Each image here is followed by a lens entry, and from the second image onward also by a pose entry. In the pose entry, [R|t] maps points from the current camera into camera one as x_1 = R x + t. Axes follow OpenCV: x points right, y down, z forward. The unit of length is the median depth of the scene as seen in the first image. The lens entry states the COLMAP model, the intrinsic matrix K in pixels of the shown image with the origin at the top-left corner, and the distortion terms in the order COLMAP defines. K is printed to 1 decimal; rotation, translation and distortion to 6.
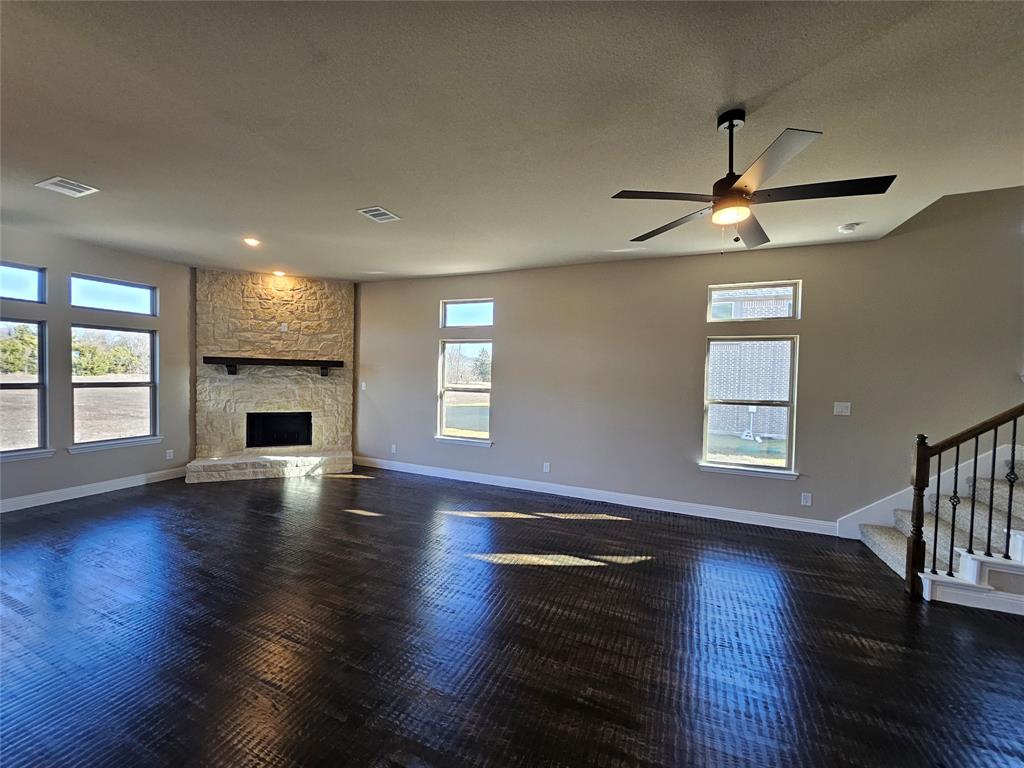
lens RADIAL K [[401.9, 0, 508.8], [0, 401.9, 385.0], [0, 0, 1]] dist [-0.001161, -0.000217]
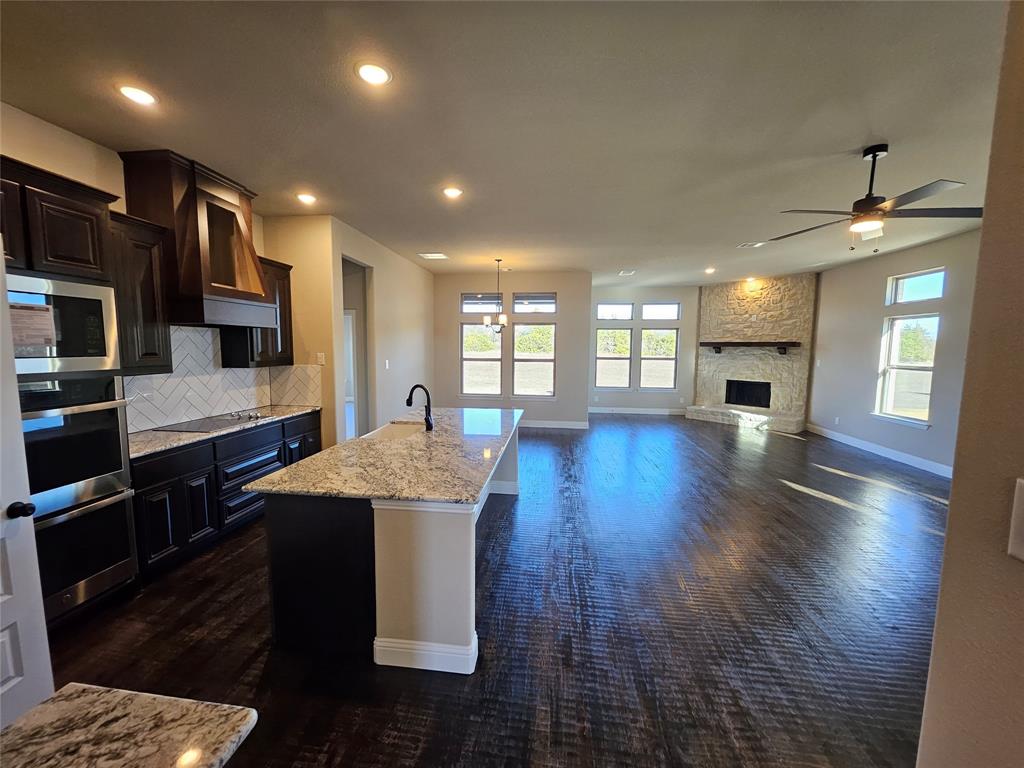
lens RADIAL K [[401.9, 0, 508.8], [0, 401.9, 385.0], [0, 0, 1]] dist [-0.001161, -0.000217]
pose [[0.292151, 0.067945, -0.953956, 0.516046], [-0.031654, 0.997614, 0.061360, 0.024042], [0.955848, 0.012270, 0.293604, -0.185740]]
